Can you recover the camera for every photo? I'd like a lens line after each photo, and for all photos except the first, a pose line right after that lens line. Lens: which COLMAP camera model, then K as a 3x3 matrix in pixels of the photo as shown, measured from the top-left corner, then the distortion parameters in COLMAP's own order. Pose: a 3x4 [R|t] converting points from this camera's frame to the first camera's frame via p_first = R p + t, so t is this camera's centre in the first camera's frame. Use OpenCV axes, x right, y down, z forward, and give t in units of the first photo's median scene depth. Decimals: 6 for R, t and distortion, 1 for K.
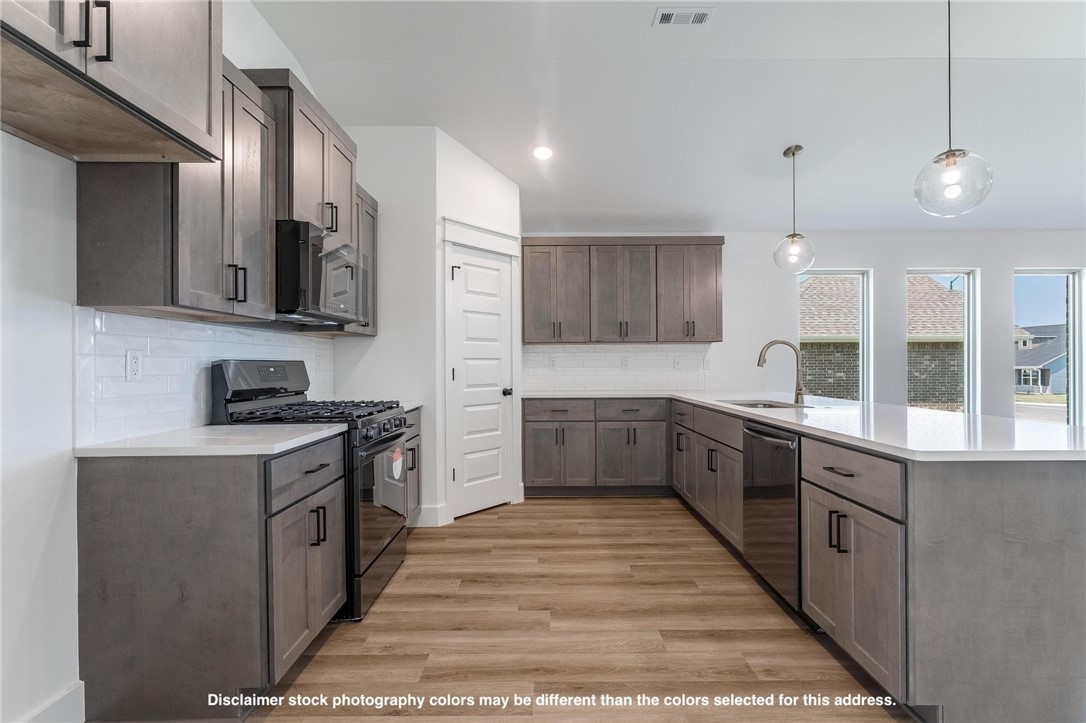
lens RADIAL K [[505.7, 0, 543.5], [0, 505.7, 364.1], [0, 0, 1]] dist [-0.000993, -0.000192]
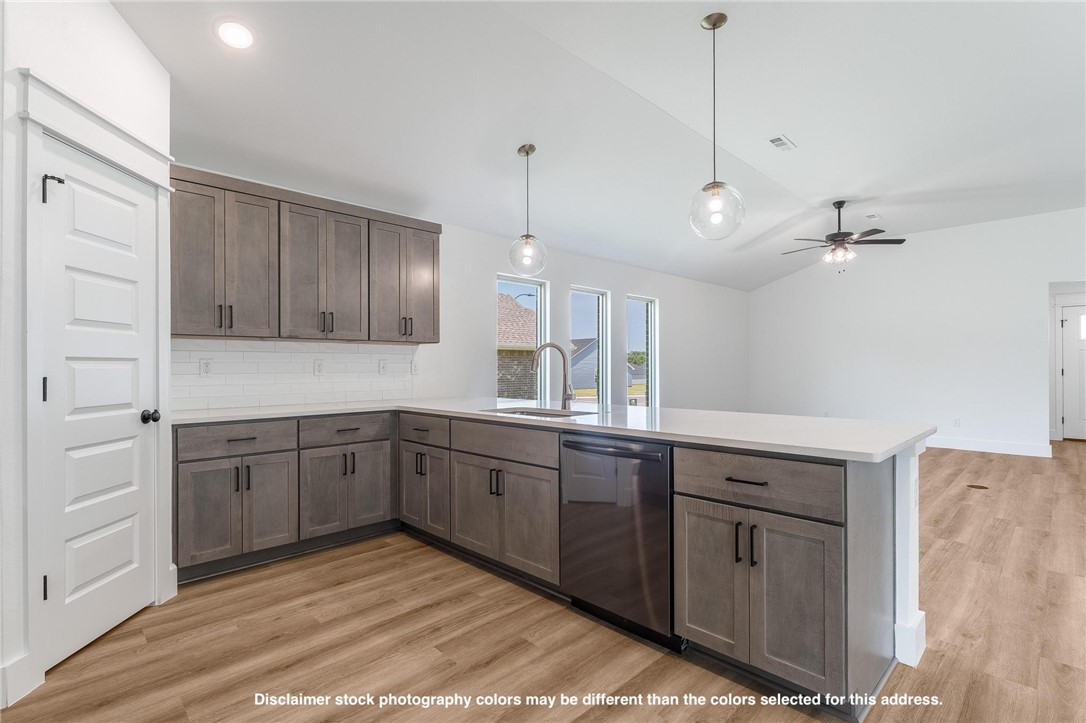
lens RADIAL K [[514.6, 0, 544.7], [0, 514.6, 365.4], [0, 0, 1]] dist [-0.001146, -0.000050]
pose [[0.711564, 0.003766, 0.702611, -0.183489], [0.000419, 0.999983, -0.005785, -0.000365], [-0.702621, 0.004411, 0.711551, 0.282908]]
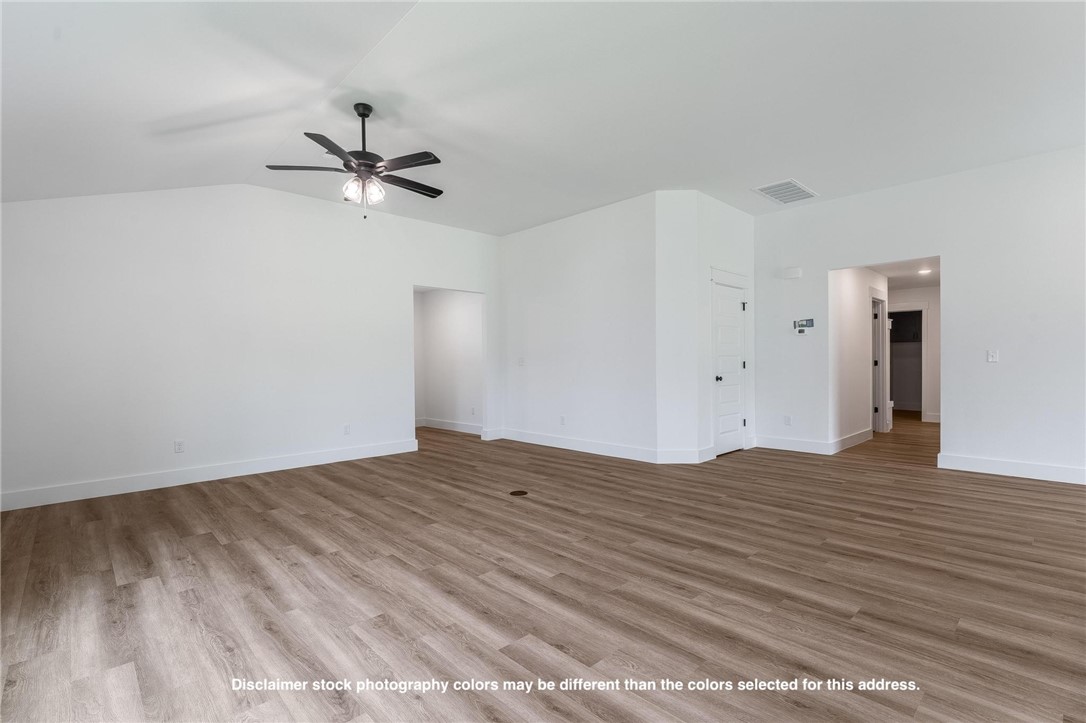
lens RADIAL K [[501.4, 0, 540.6], [0, 501.4, 365.0], [0, 0, 1]] dist [-0.003463, -0.000600]
pose [[-0.685336, 0.009215, 0.728169, 0.617461], [0.015883, 0.999871, 0.002295, -0.001322], [-0.728054, 0.013139, -0.685394, 1.202861]]
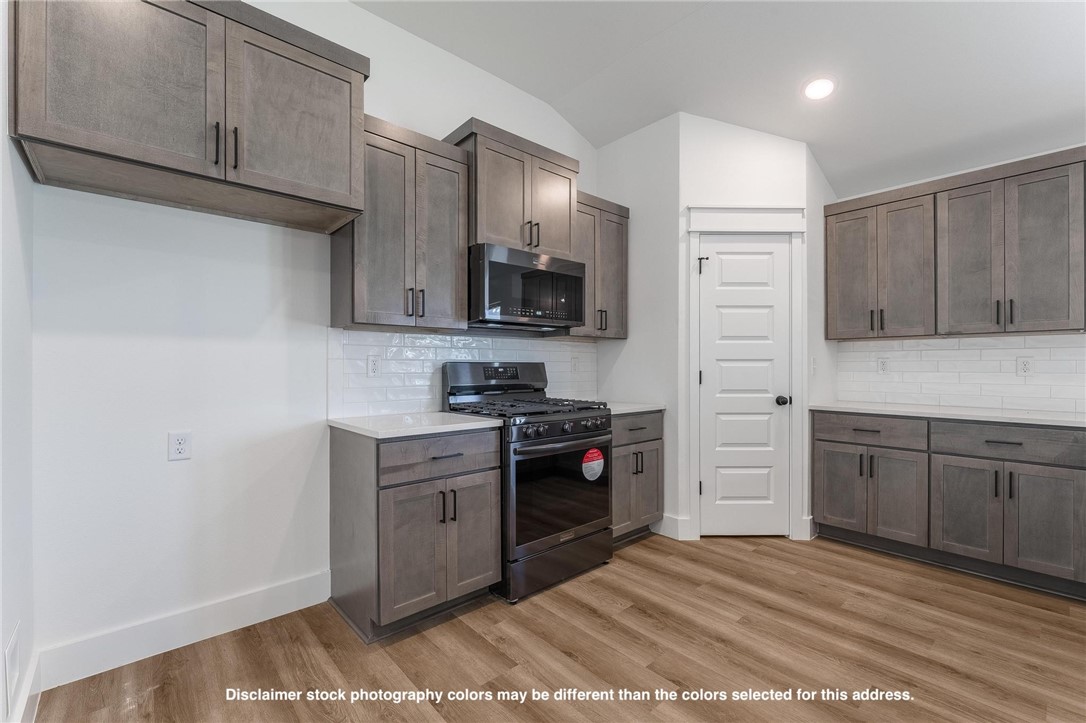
lens RADIAL K [[462.1, 0, 545.9], [0, 462.1, 364.3], [0, 0, 1]] dist [-0.001756, -0.000027]
pose [[0.667419, 0.004941, -0.744666, 0.253510], [-0.004354, 0.999987, 0.002734, -0.004259], [0.744670, 0.001417, 0.667432, 0.239739]]
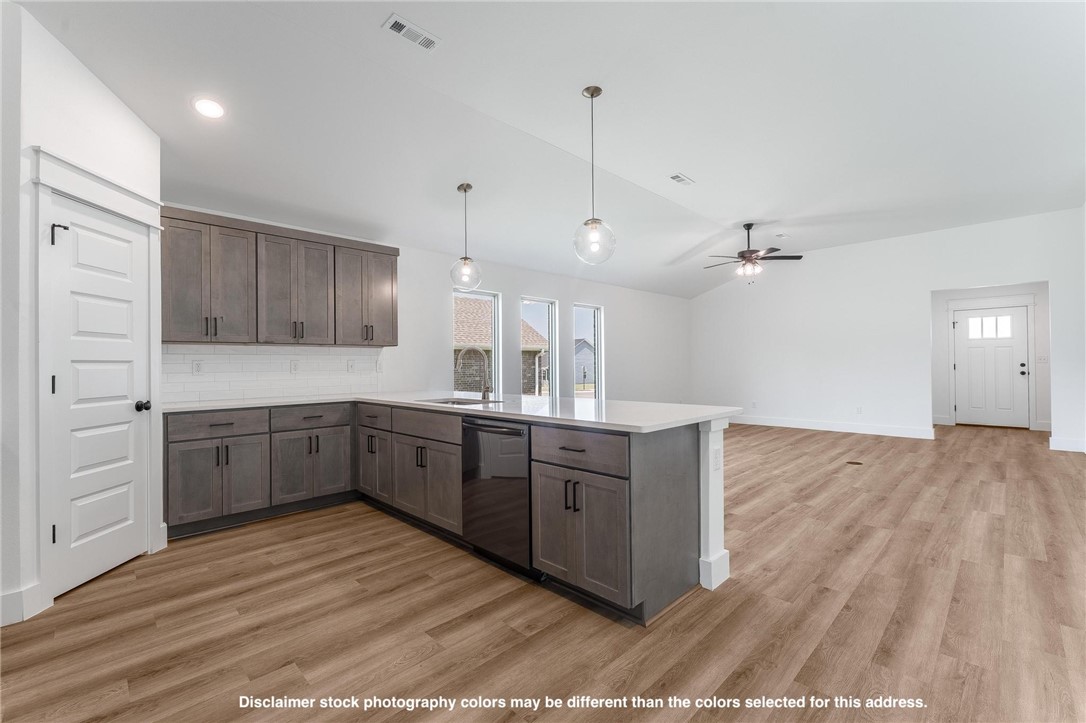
lens RADIAL K [[464.7, 0, 543.0], [0, 464.7, 361.5], [0, 0, 1]] dist [-0.000745, 0.000317]
pose [[0.709951, 0.002410, 0.704247, -0.150944], [0.006504, 0.999929, -0.009979, -0.000153], [-0.704221, 0.011665, 0.709885, 0.101878]]
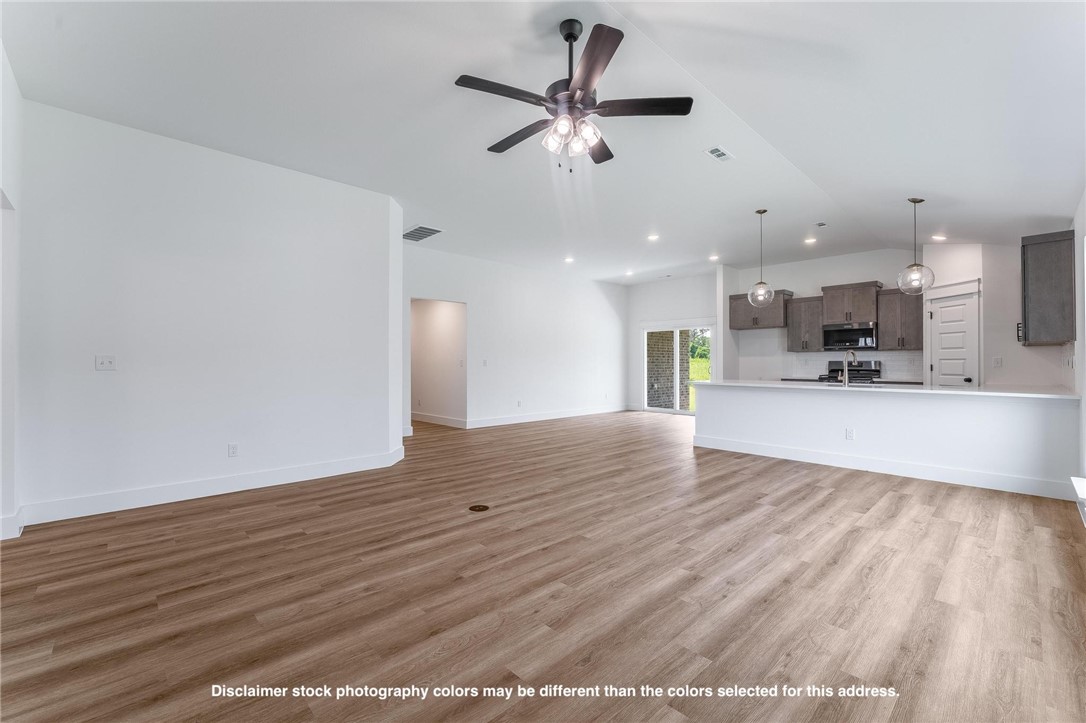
lens RADIAL K [[454.3, 0, 548.3], [0, 454.3, 360.9], [0, 0, 1]] dist [-0.002017, -0.000261]
pose [[-0.723238, 0.003342, -0.690591, 2.067104], [0.003968, 0.999992, 0.000684, -0.012574], [0.690588, -0.002246, -0.723245, 1.240242]]
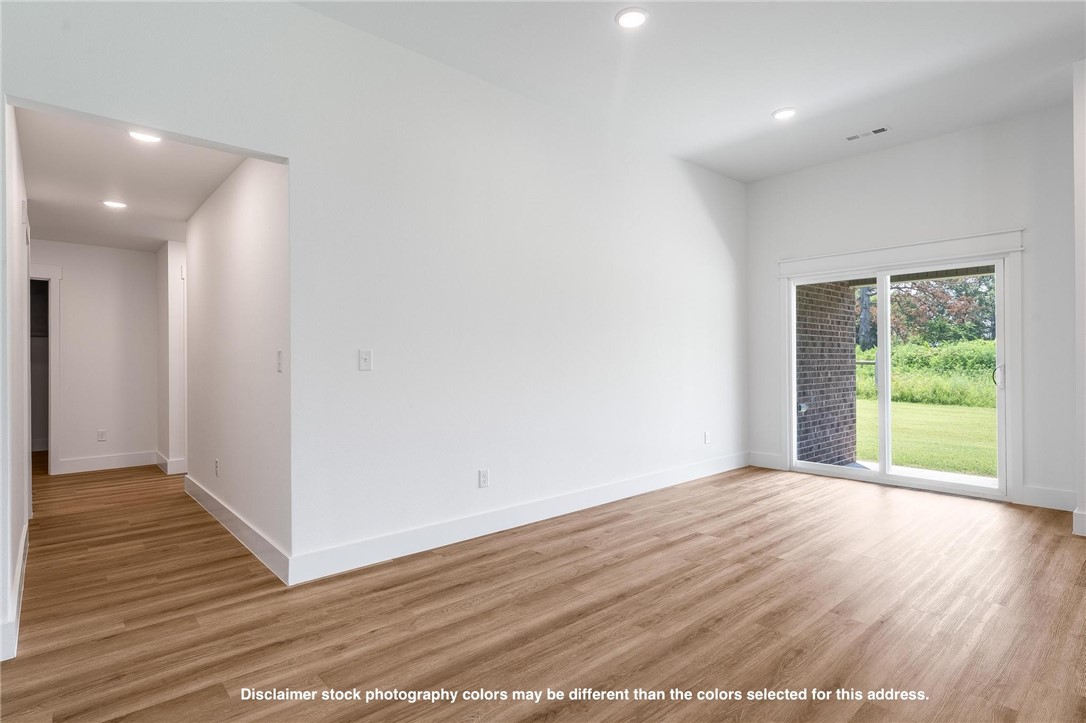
lens RADIAL K [[554.3, 0, 545.5], [0, 554.3, 357.0], [0, 0, 1]] dist [0.000070, 0.000084]
pose [[-0.749796, 0.007565, -0.661626, 1.121239], [0.008875, 0.999960, 0.001375, -0.005585], [0.661610, -0.004841, -0.749833, 0.250694]]
